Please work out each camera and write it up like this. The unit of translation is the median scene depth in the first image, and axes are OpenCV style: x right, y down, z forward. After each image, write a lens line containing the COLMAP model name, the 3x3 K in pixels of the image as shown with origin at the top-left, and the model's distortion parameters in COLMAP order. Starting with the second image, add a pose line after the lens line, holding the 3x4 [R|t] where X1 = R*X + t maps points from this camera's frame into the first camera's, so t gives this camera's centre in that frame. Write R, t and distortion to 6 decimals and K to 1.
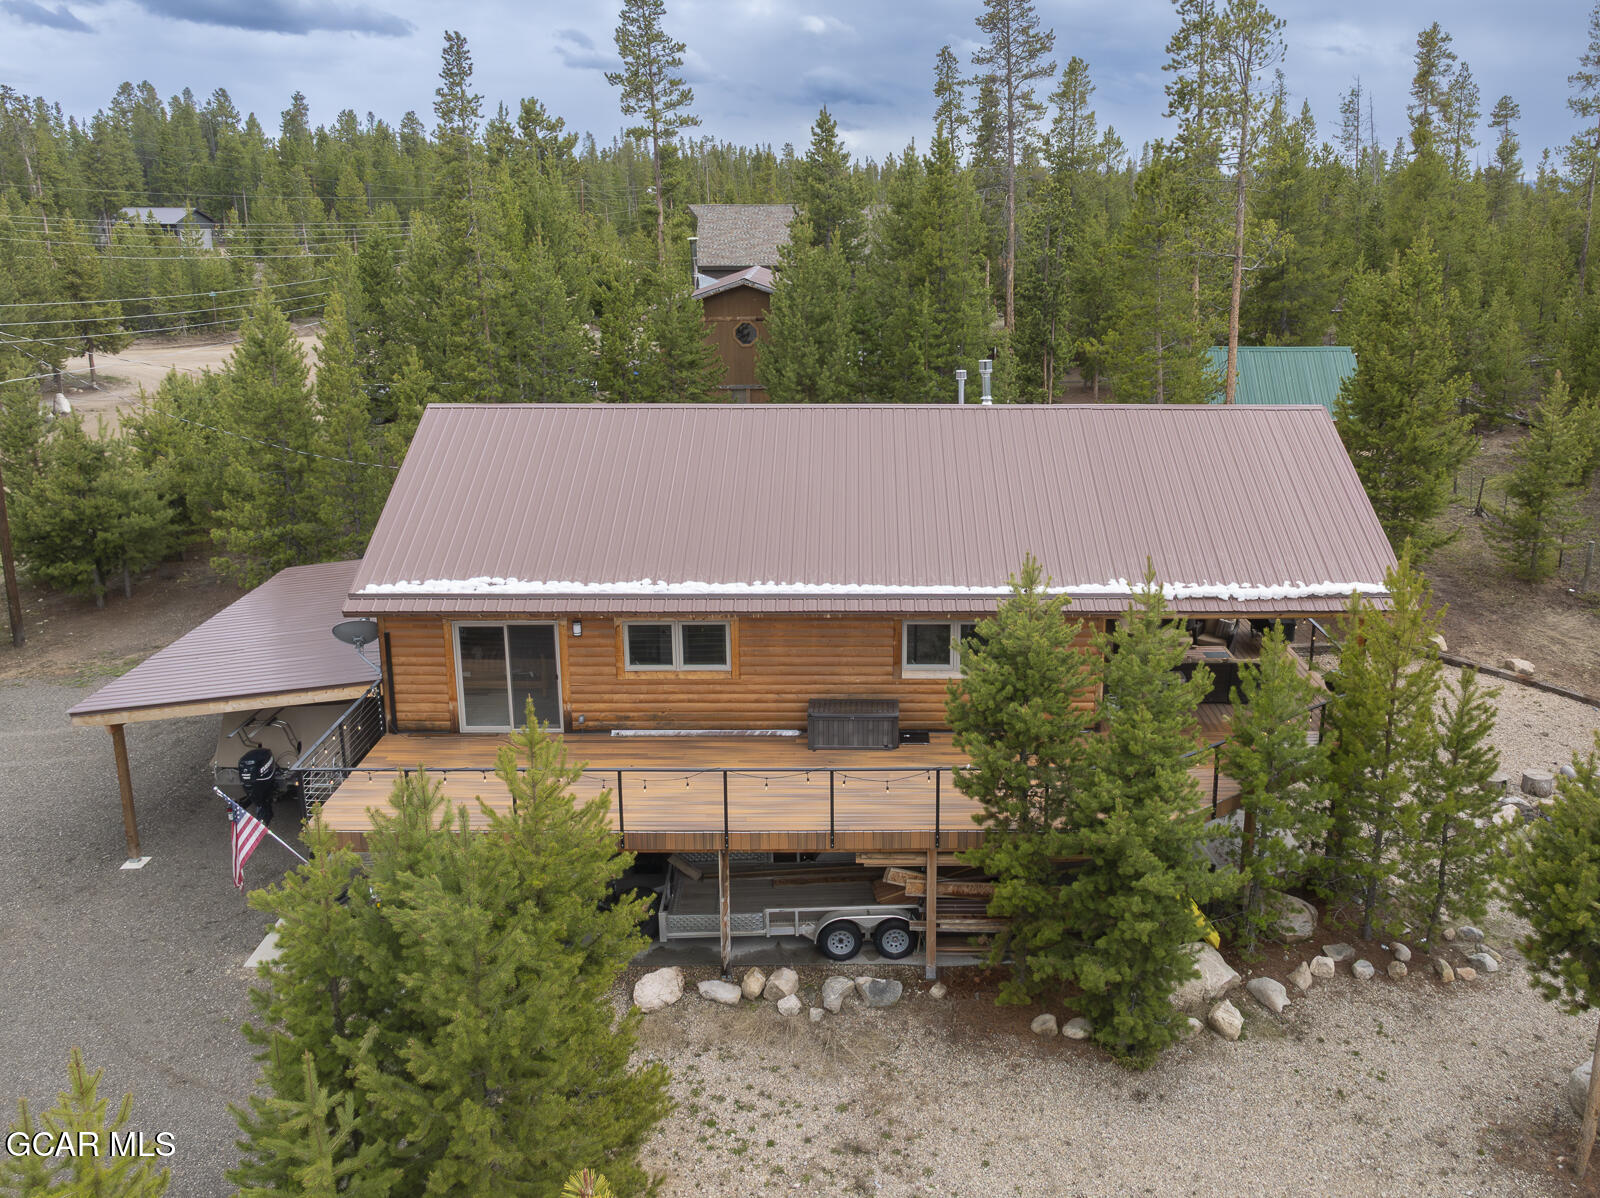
lens RADIAL K [[1181.8, 0, 800.0], [0, 1181.8, 599.0], [0, 0, 1]] dist [-0.032459, 0.020308]
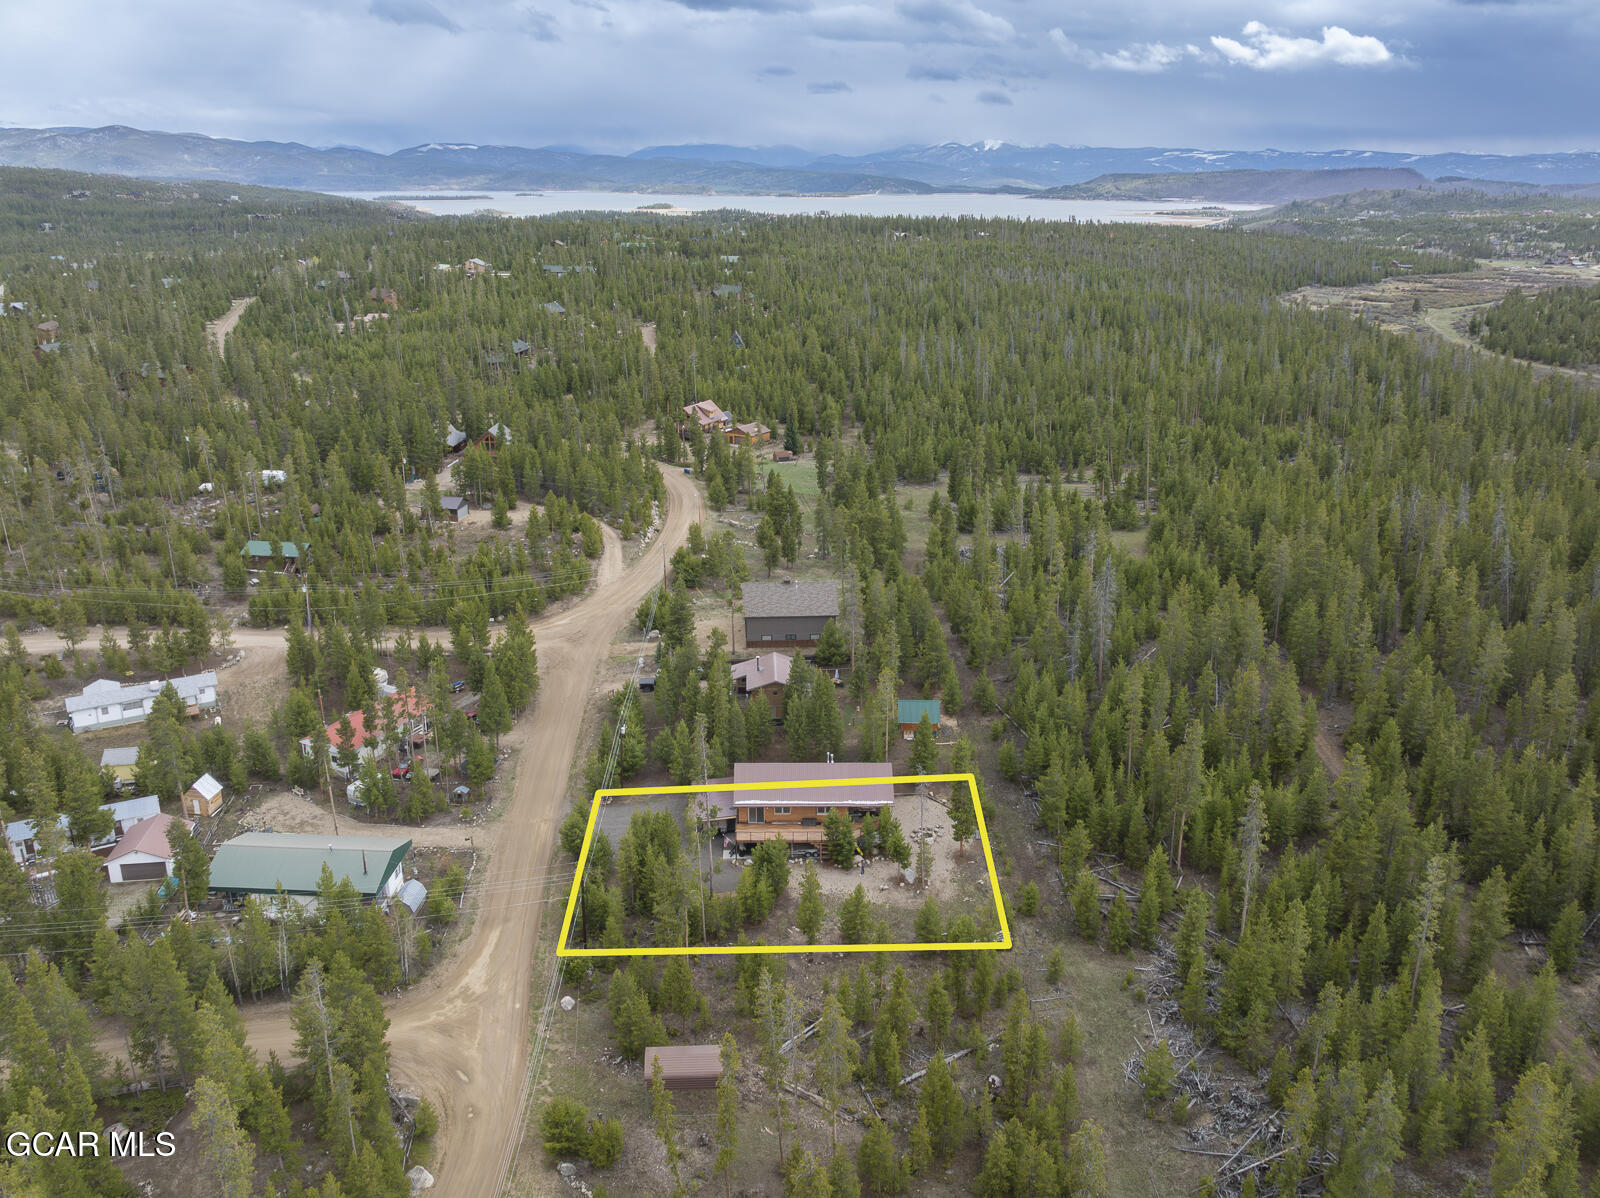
lens RADIAL K [[1188.4, 0, 800.0], [0, 1188.4, 599.0], [0, 0, 1]] dist [-0.005572, -0.002141]
pose [[0.996551, 0.009064, 0.082485, -0.628964], [-0.013664, 0.998372, 0.055382, -1.676066], [-0.081849, -0.056318, 0.995052, -6.150021]]
